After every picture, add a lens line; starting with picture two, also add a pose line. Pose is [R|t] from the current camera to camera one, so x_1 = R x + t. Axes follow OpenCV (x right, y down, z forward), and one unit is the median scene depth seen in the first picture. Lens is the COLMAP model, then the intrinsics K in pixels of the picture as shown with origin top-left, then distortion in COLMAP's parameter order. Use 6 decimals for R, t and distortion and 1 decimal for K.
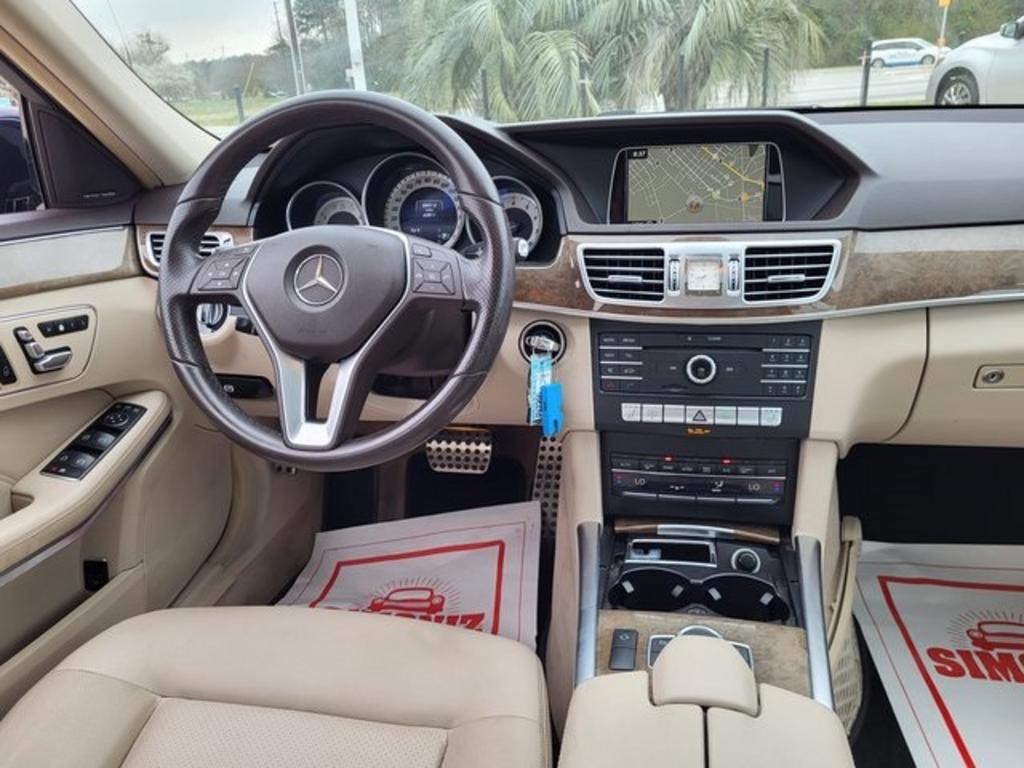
lens RADIAL K [[794.7, 0, 512.0], [0, 794.7, 384.0], [0, 0, 1]] dist [0.017528, 0.002491]
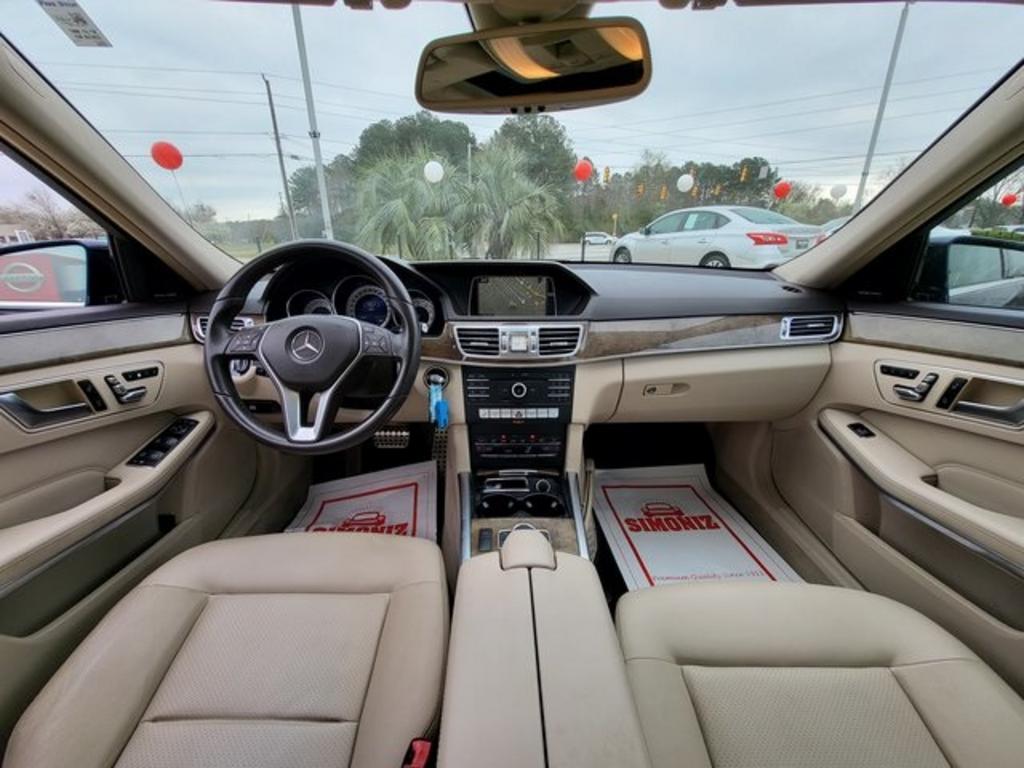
lens RADIAL K [[401.7, 0, 504.6], [0, 401.7, 389.2], [0, 0, 1]] dist [-0.001339, -0.000450]
pose [[0.976950, -0.025907, 0.211890, -0.006046], [0.029266, 0.999491, -0.012728, -0.008932], [-0.211452, 0.018636, 0.977211, 0.037719]]
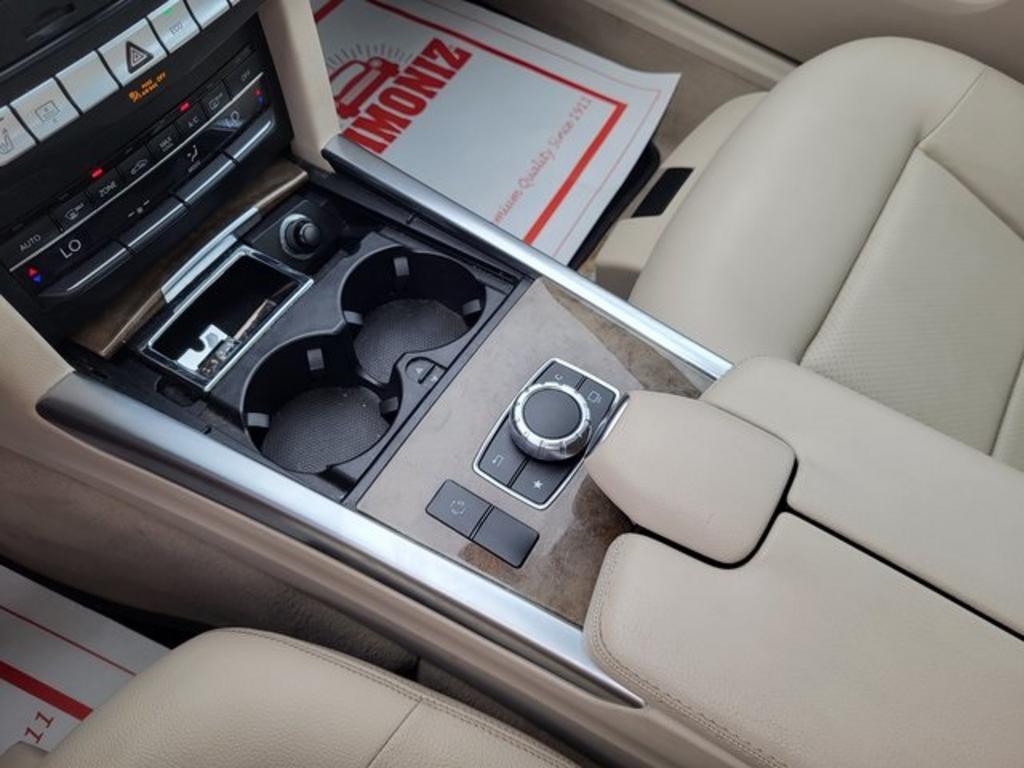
lens RADIAL K [[794.7, 0, 512.0], [0, 794.7, 384.0], [0, 0, 1]] dist [0.017528, 0.002491]
pose [[0.336419, -0.768260, 0.544609, -0.070584], [0.231798, 0.628080, 0.742822, -0.119084], [-0.912739, -0.123660, 0.389379, 0.584195]]
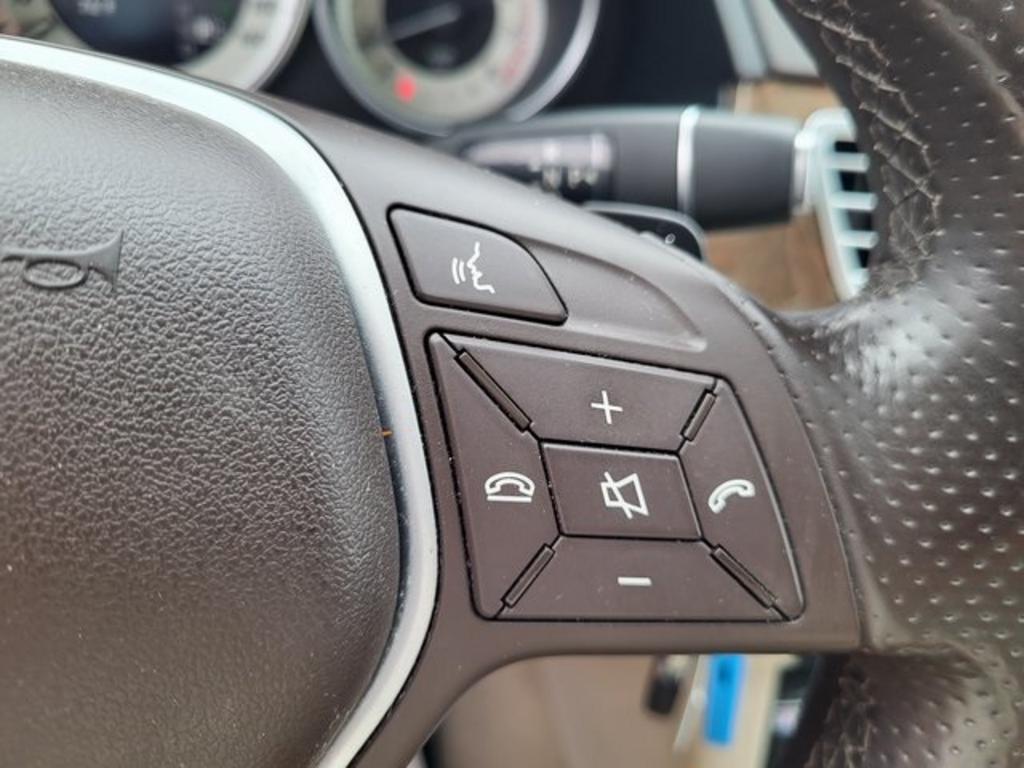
lens RADIAL K [[794.7, 0, 512.0], [0, 794.7, 384.0], [0, 0, 1]] dist [0.017528, 0.002491]
pose [[0.909398, -0.124611, 0.396822, -0.141144], [0.014793, 0.963152, 0.268550, -0.158937], [-0.415664, -0.238348, 0.877732, 0.750777]]
